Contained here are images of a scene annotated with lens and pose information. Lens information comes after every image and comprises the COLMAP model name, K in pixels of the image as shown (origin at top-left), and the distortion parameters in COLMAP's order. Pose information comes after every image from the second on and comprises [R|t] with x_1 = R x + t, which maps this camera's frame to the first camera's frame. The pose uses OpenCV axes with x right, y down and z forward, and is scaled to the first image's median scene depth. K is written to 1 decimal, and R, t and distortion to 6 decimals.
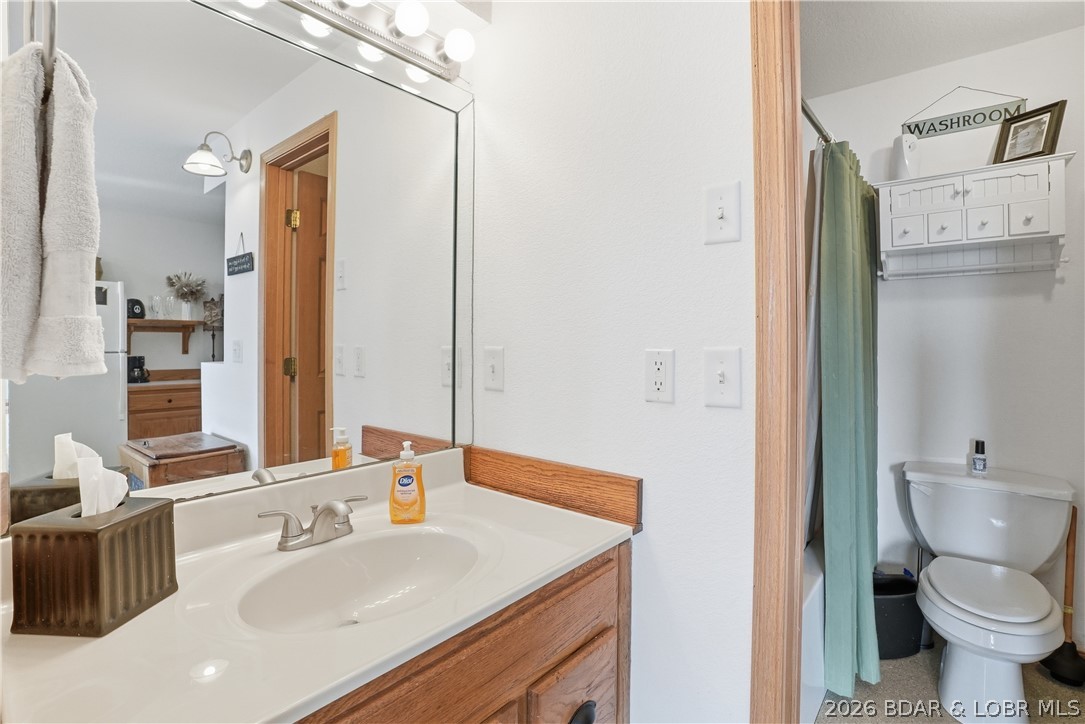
lens RADIAL K [[494.0, 0, 542.4], [0, 494.0, 354.1], [0, 0, 1]] dist [0.000338, 0.001270]
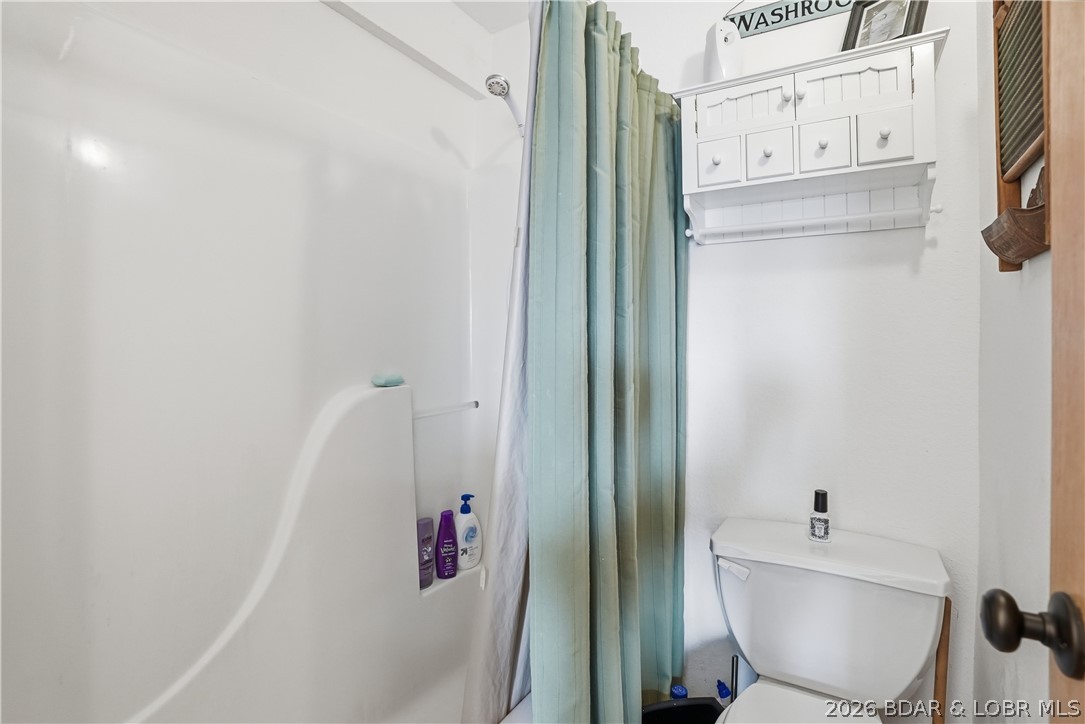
lens RADIAL K [[494.0, 0, 541.4], [0, 494.0, 361.3], [0, 0, 1]] dist [0.000338, 0.001270]
pose [[0.991505, -0.008949, 0.129760, 0.432873], [0.009189, 0.999957, -0.001248, 0.007944], [-0.129744, 0.002429, 0.991545, 0.403624]]
